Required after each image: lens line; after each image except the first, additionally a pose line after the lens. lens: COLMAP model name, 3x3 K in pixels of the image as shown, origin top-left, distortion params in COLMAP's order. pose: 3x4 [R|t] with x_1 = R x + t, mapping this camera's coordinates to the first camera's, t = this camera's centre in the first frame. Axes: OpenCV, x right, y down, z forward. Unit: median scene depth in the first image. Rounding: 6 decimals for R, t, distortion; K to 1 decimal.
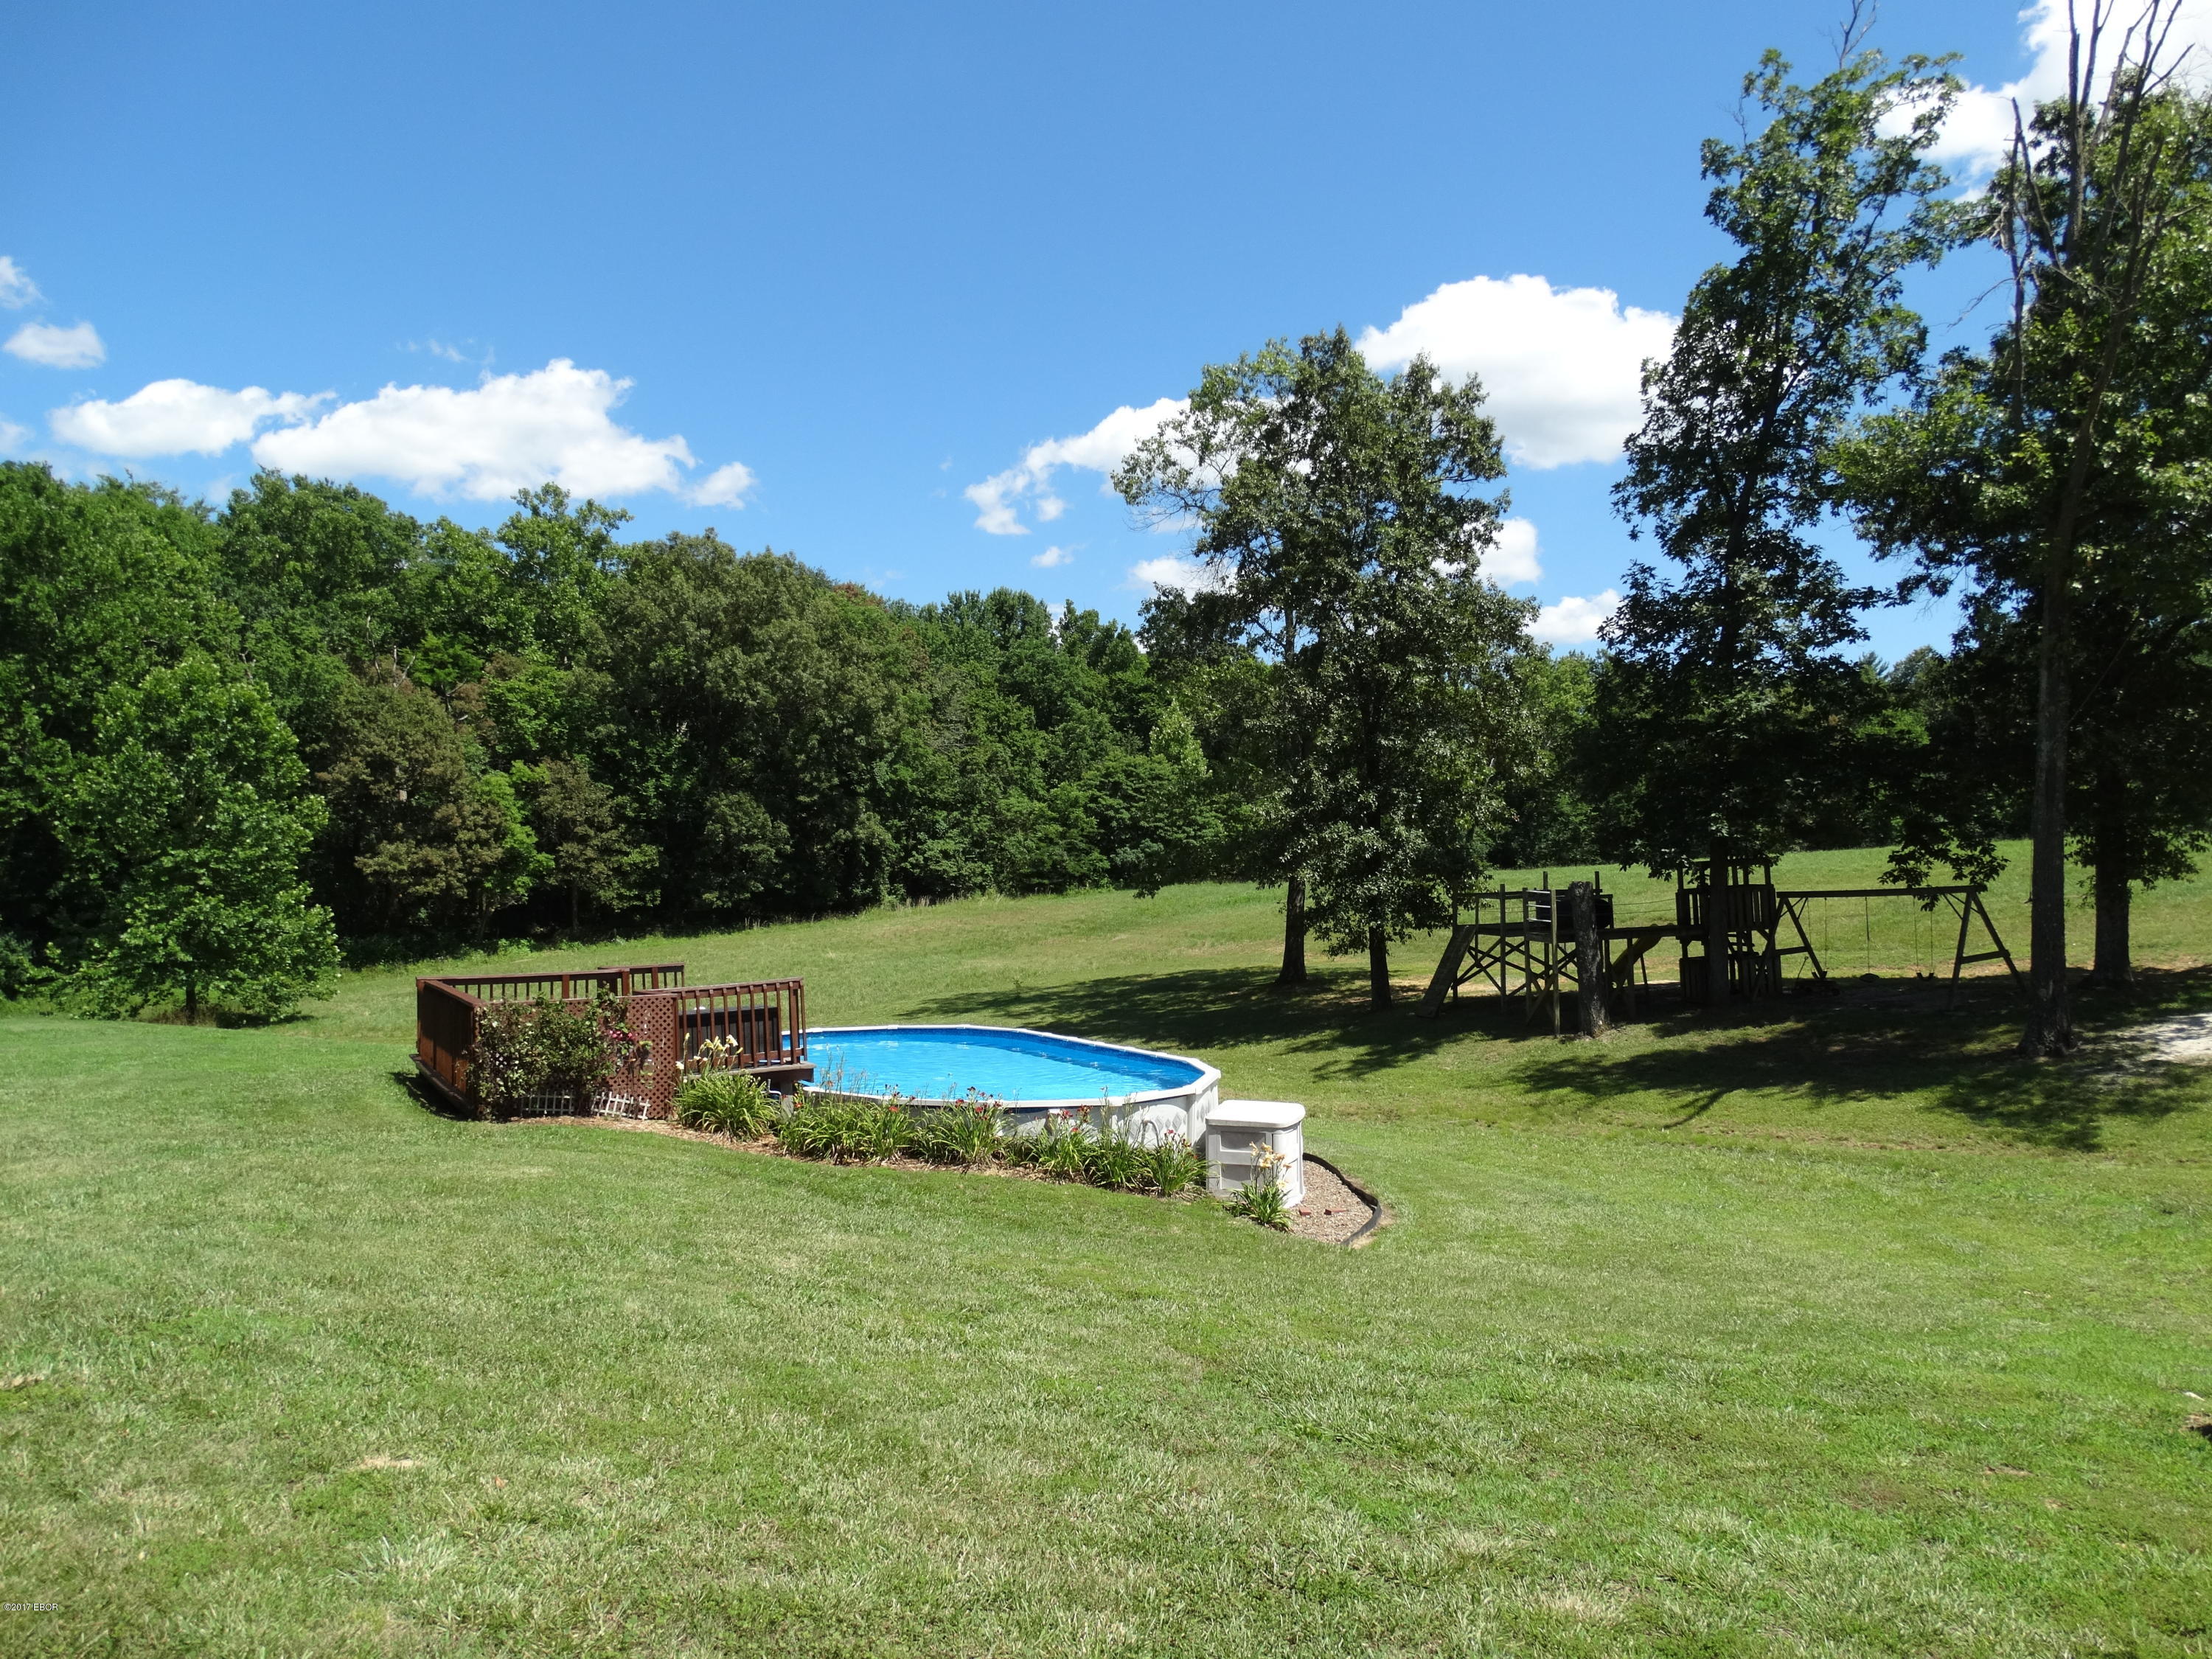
lens RADIAL K [[1580.0, 0, 1113.7], [0, 1580.0, 825.7], [0, 0, 1]] dist [0.000330, -0.000187]
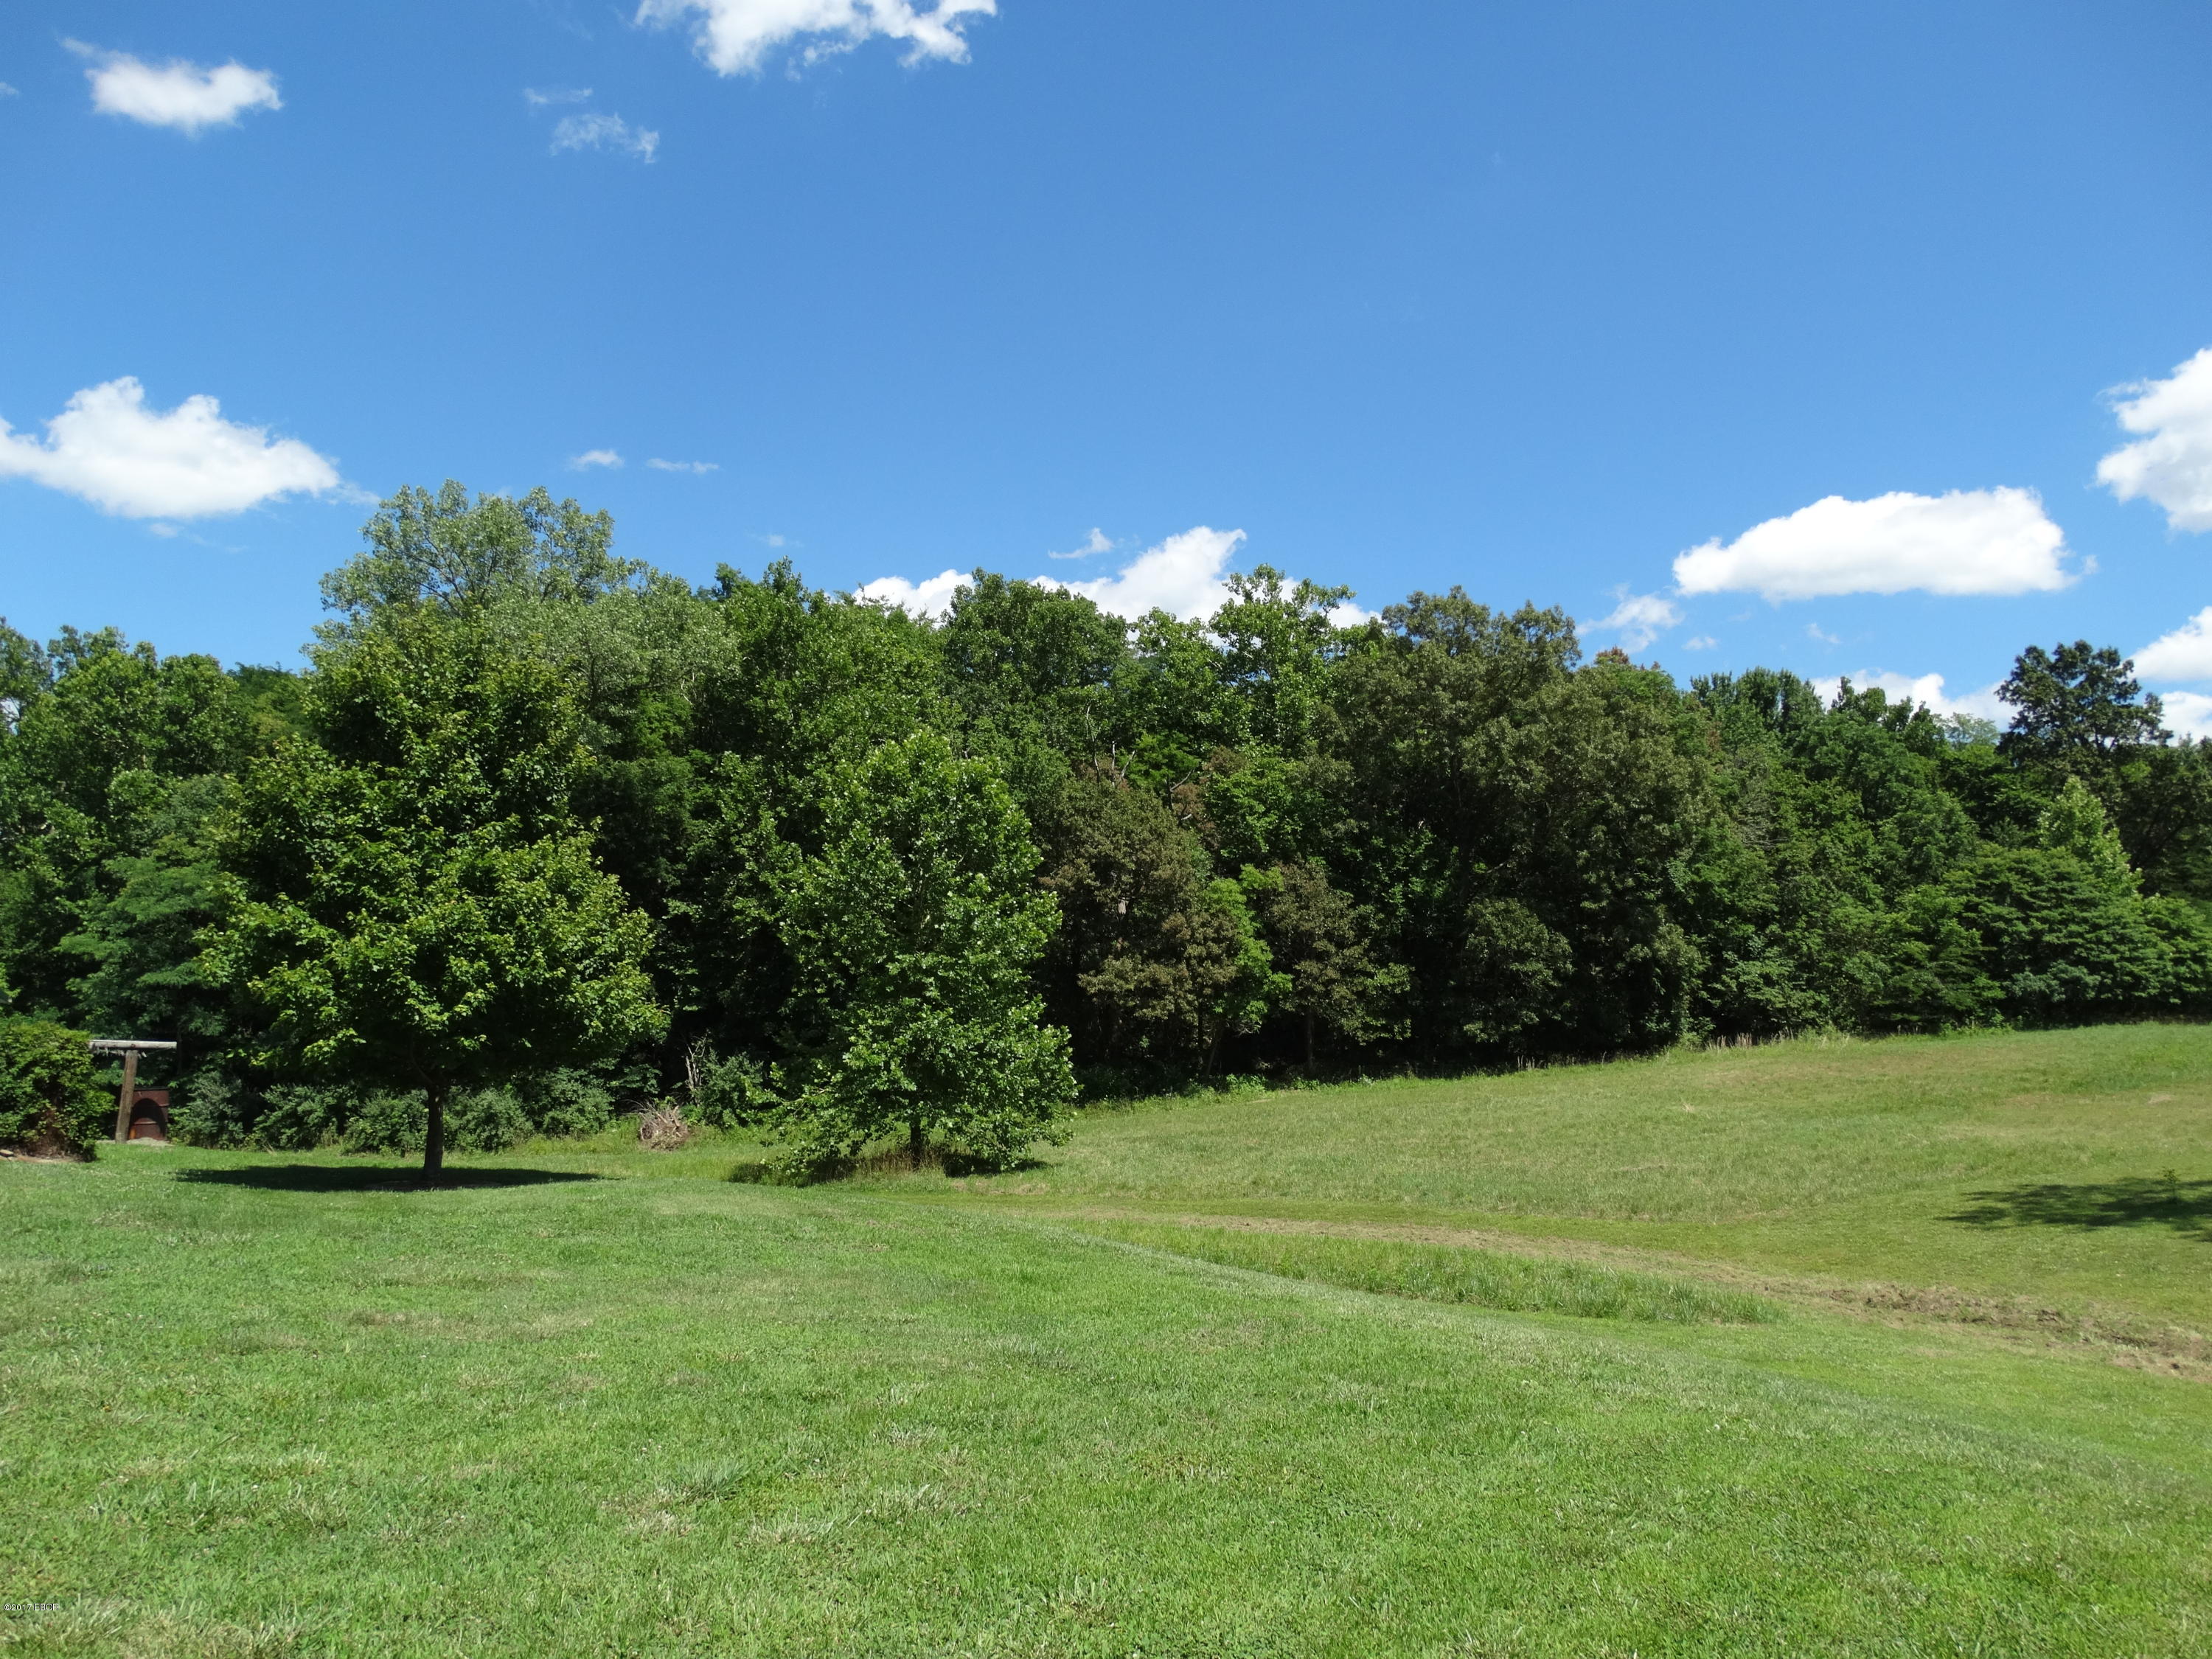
lens RADIAL K [[1590.1, 0, 1105.9], [0, 1590.1, 821.8], [0, 0, 1]] dist [-0.000355, 0.010016]
pose [[0.919910, -0.034739, -0.390588, -0.109639], [-0.001508, 0.995747, -0.092112, 0.015139], [0.392127, 0.085324, 0.915946, 0.178377]]
